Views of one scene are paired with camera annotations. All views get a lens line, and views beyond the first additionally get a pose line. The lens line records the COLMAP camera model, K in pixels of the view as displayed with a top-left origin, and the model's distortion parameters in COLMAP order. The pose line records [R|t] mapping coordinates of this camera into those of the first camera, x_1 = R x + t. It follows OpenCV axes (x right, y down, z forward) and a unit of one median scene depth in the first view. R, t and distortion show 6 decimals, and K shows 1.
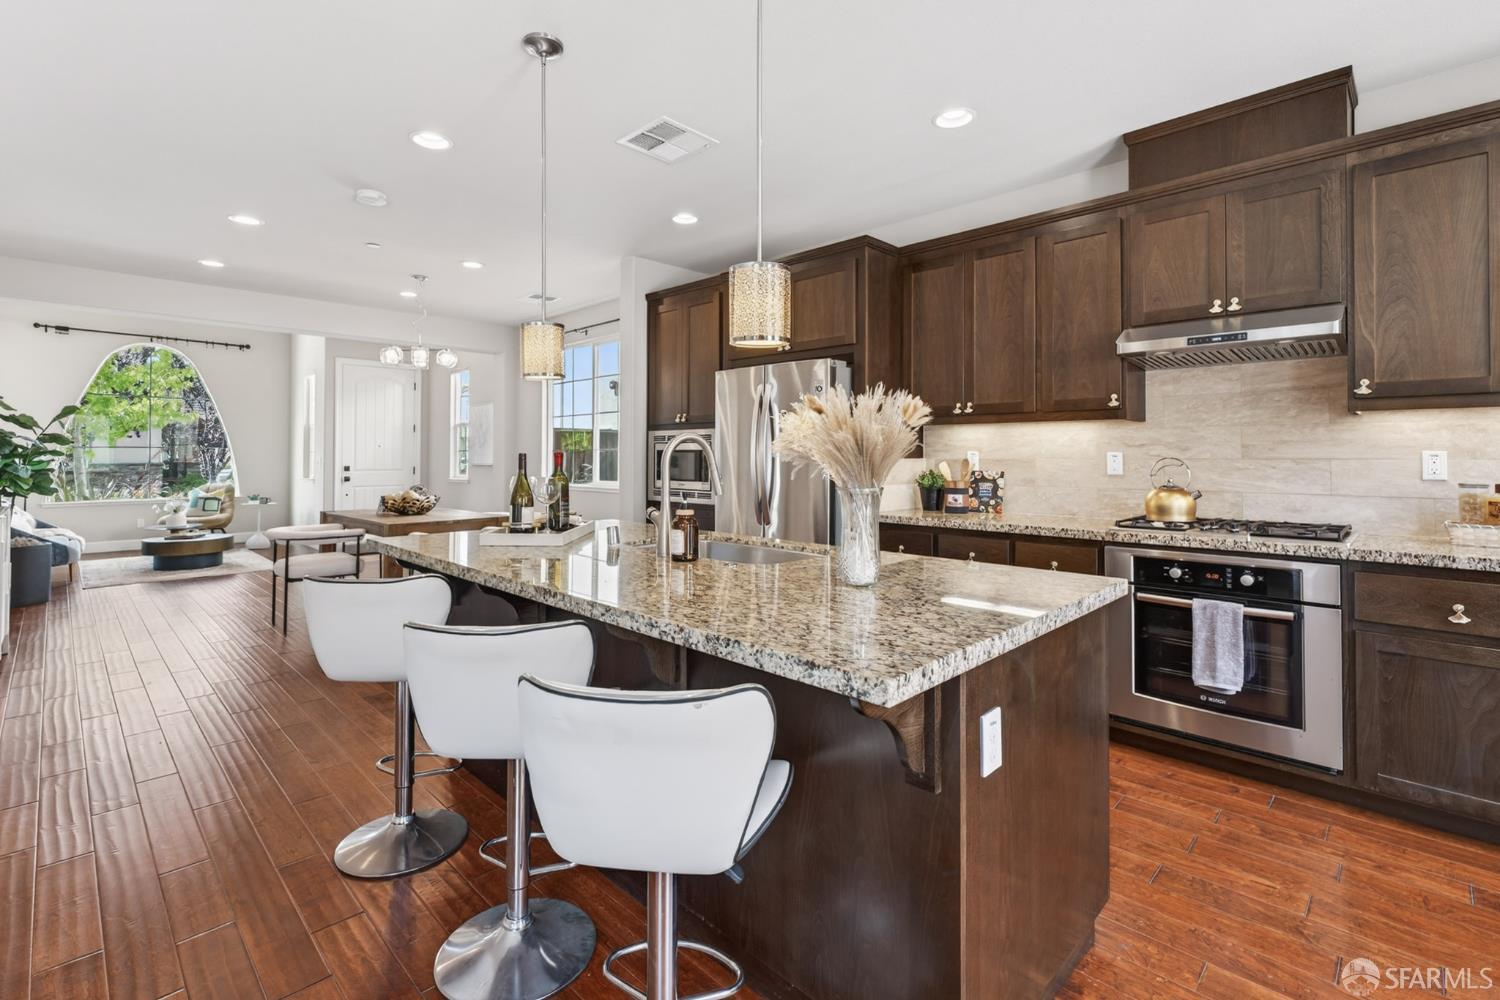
lens RADIAL K [[681.2, 0, 733.9], [0, 681.2, 445.9], [0, 0, 1]] dist [-0.000922, 0.005892]
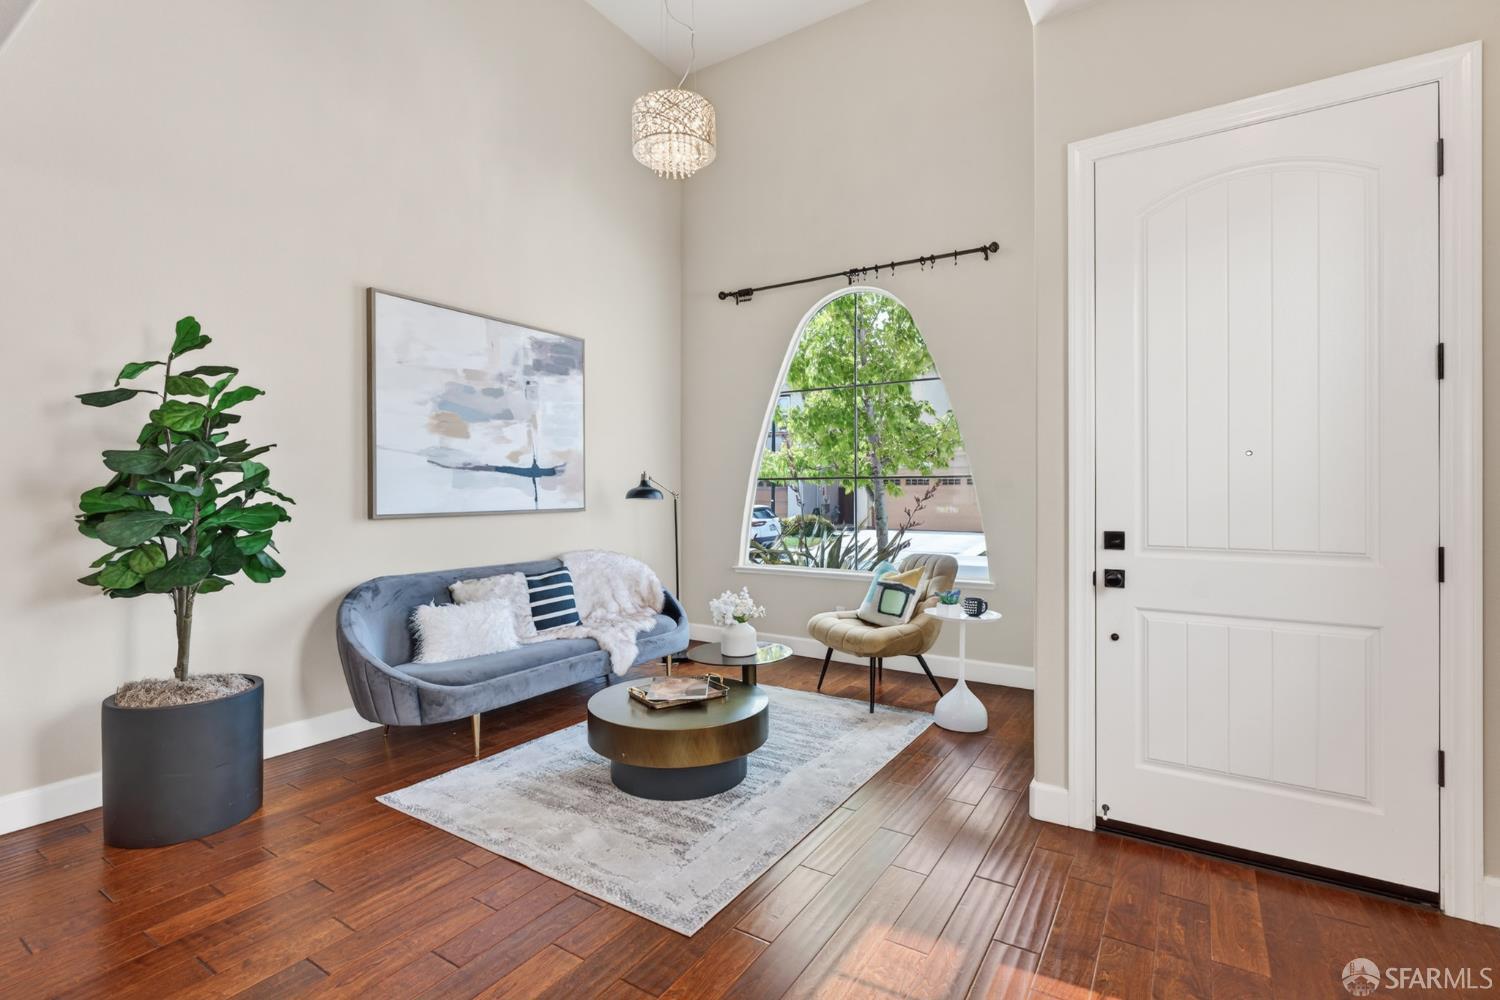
lens RADIAL K [[681.2, 0, 751.0], [0, 681.2, 502.7], [0, 0, 1]] dist [-0.000922, 0.005892]
pose [[0.212781, 0.008375, -0.977064, -0.482247], [0.010385, 0.999887, 0.010832, 0.020439], [0.977045, -0.012452, 0.212670, 1.149940]]
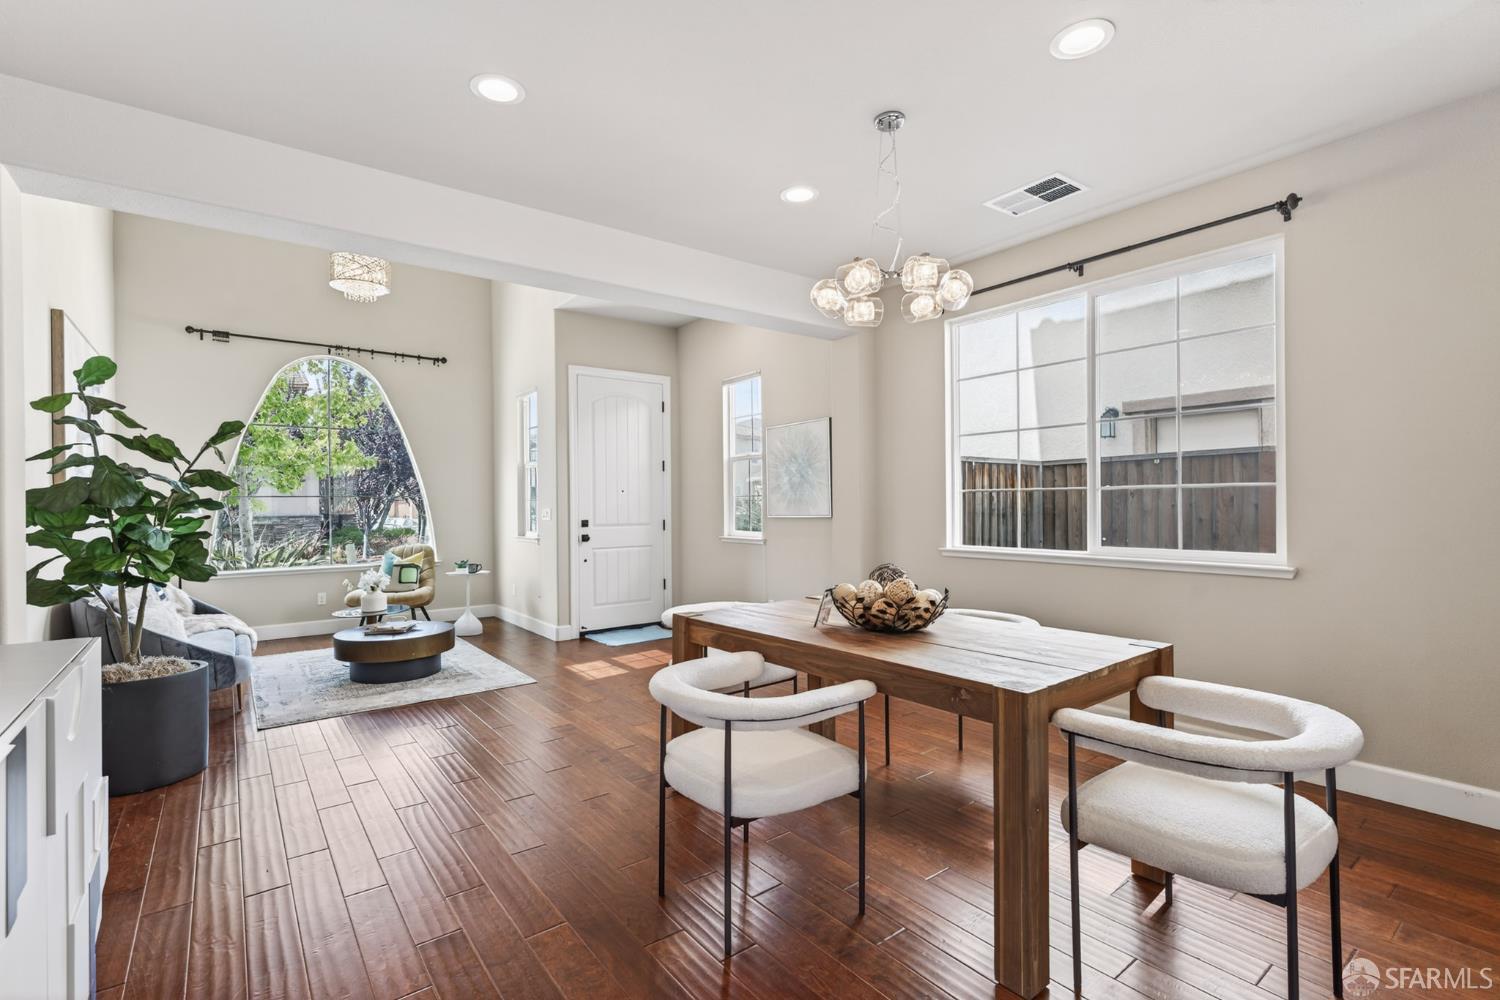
lens RADIAL K [[681.2, 0, 744.5], [0, 681.2, 499.2], [0, 0, 1]] dist [-0.000922, 0.005892]
pose [[0.991417, -0.011582, -0.130227, -0.447246], [0.012793, 0.999882, 0.008470, 0.006346], [0.130113, -0.010063, 0.991448, 0.464388]]
